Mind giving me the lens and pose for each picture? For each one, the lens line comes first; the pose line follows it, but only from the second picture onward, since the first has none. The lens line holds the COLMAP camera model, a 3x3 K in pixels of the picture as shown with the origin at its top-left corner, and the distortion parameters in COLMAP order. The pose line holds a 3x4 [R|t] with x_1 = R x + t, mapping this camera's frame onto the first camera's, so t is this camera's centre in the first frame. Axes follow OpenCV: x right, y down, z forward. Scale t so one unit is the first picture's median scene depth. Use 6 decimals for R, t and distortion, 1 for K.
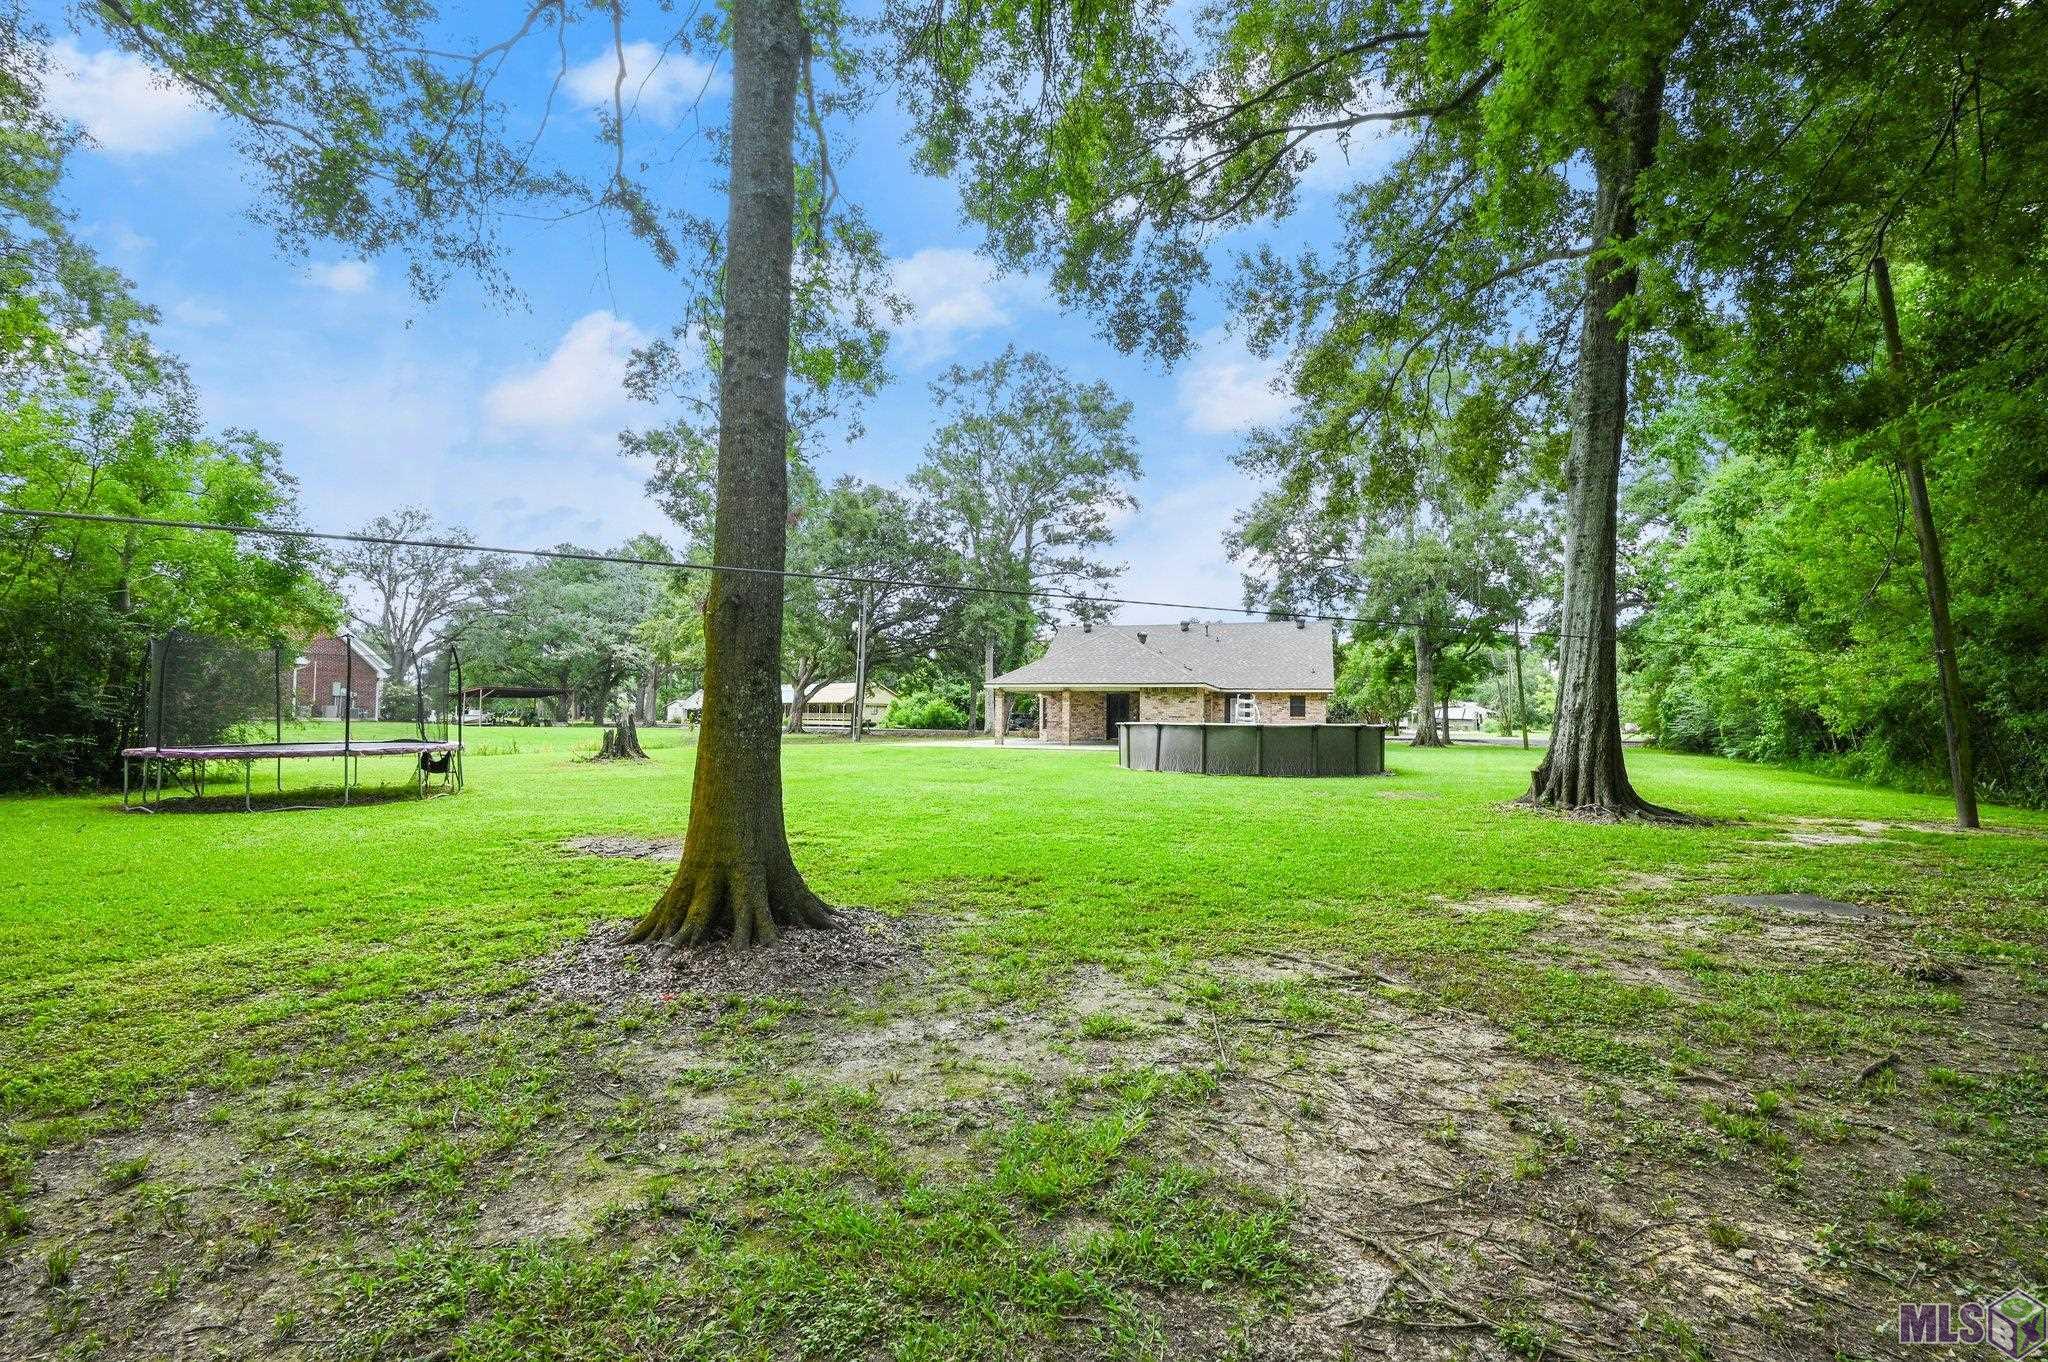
lens RADIAL K [[951.4, 0, 1024.6], [0, 951.4, 688.0], [0, 0, 1]] dist [-0.021050, -0.003083]
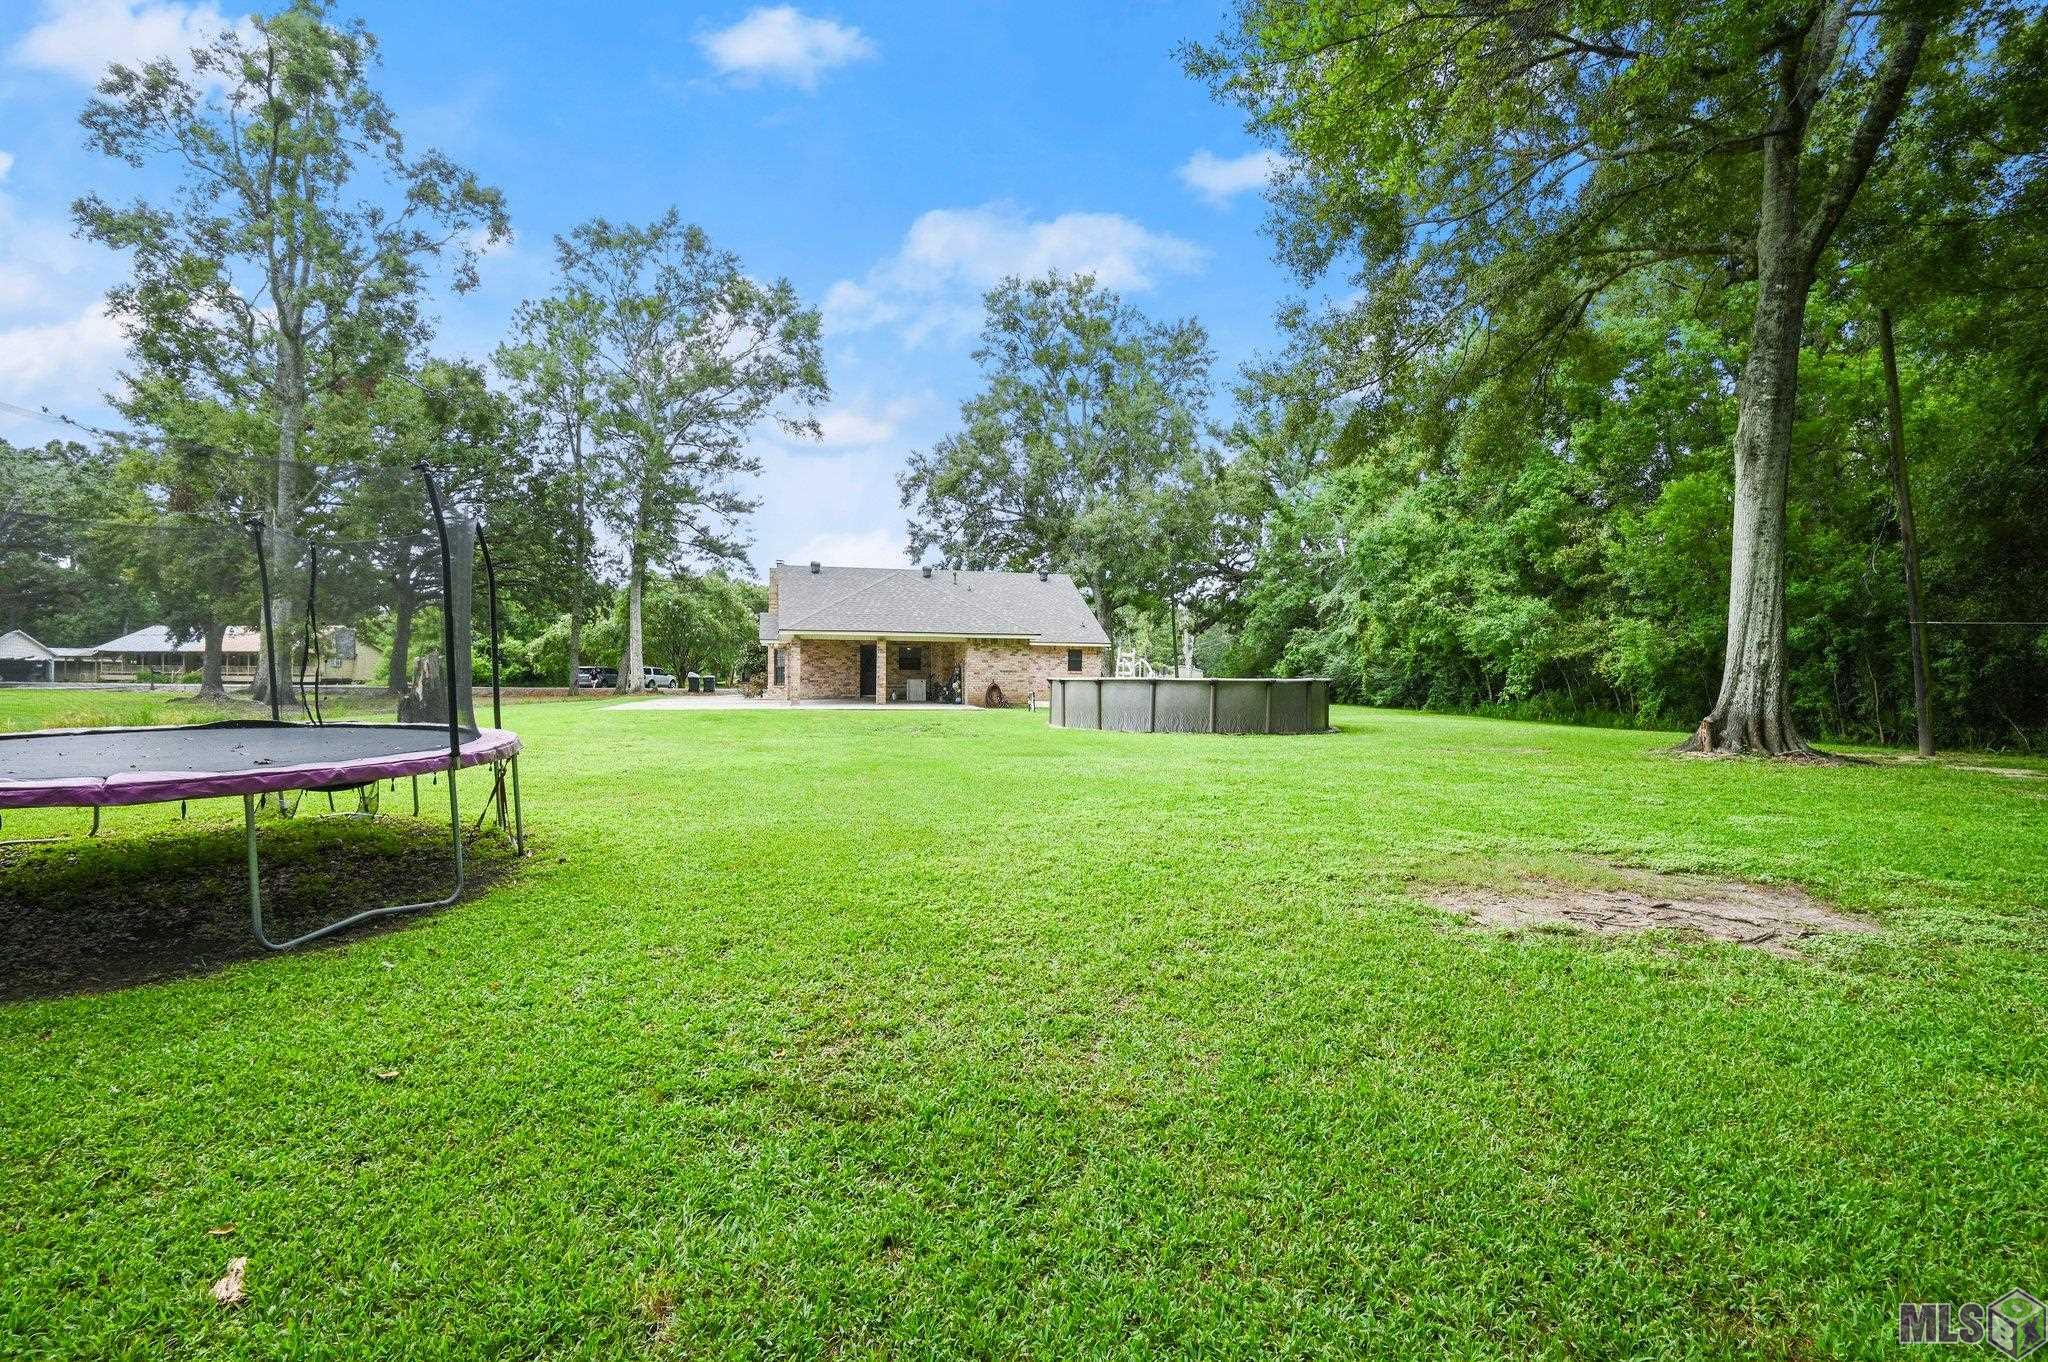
lens RADIAL K [[951.4, 0, 1036.4], [0, 951.4, 676.7], [0, 0, 1]] dist [-0.021050, -0.003083]
pose [[0.843069, -0.001777, 0.537803, -0.270501], [-0.017840, 0.999352, 0.031269, 0.006097], [-0.537510, -0.035957, 0.842491, 0.200207]]
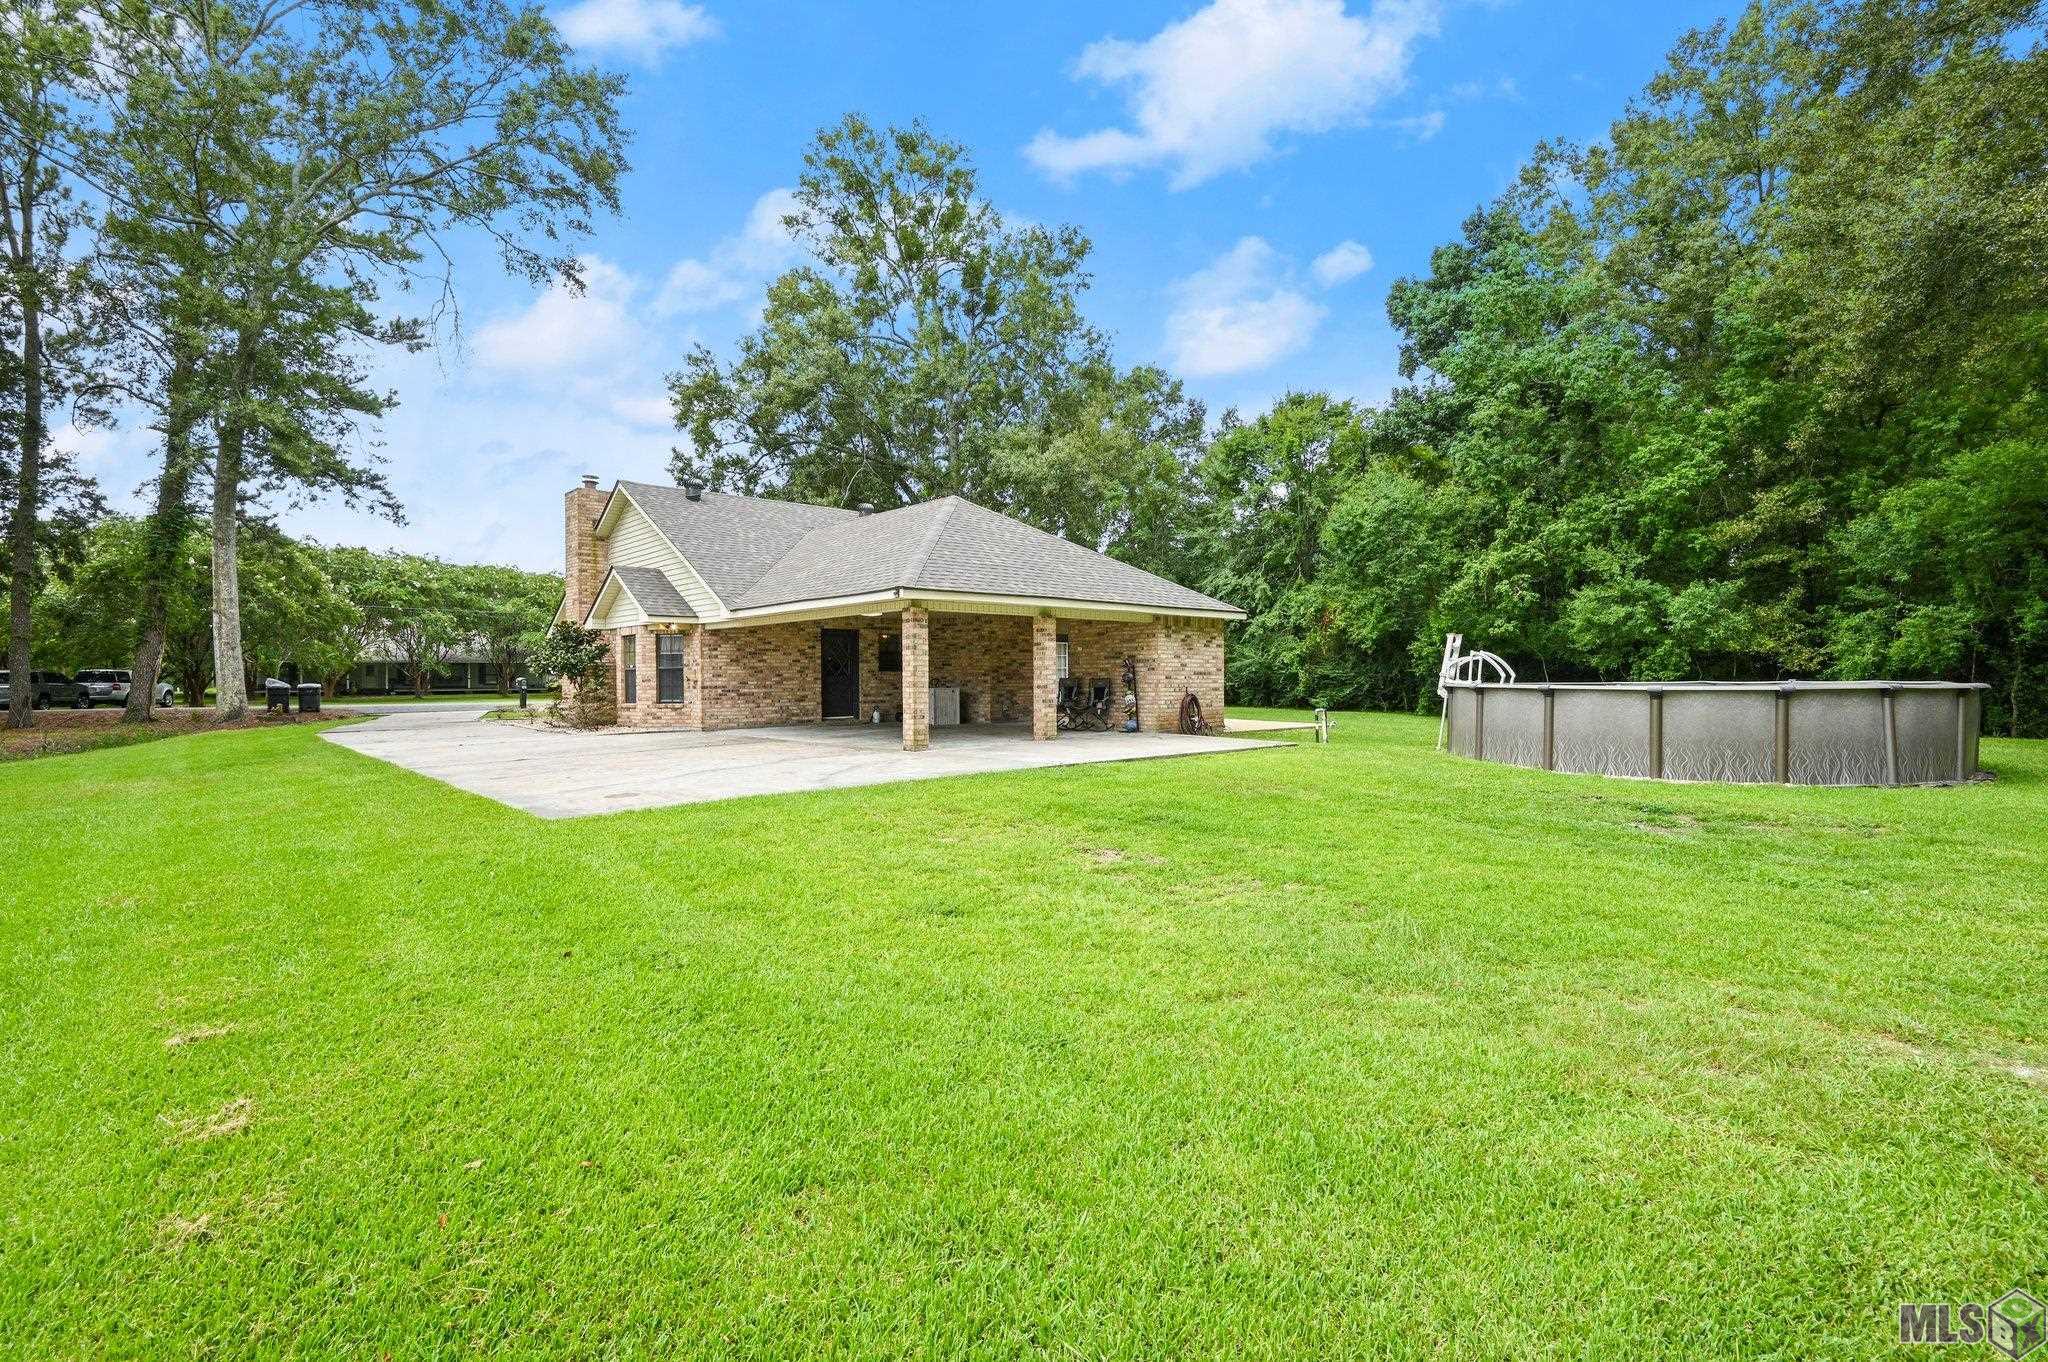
lens RADIAL K [[951.4, 0, 1023.3], [0, 951.4, 685.9], [0, 0, 1]] dist [-0.021050, -0.003083]
pose [[0.514776, -0.019458, 0.857104, -0.309171], [-0.020945, 0.999159, 0.035262, 0.018555], [-0.857069, -0.036104, 0.513935, 0.725228]]
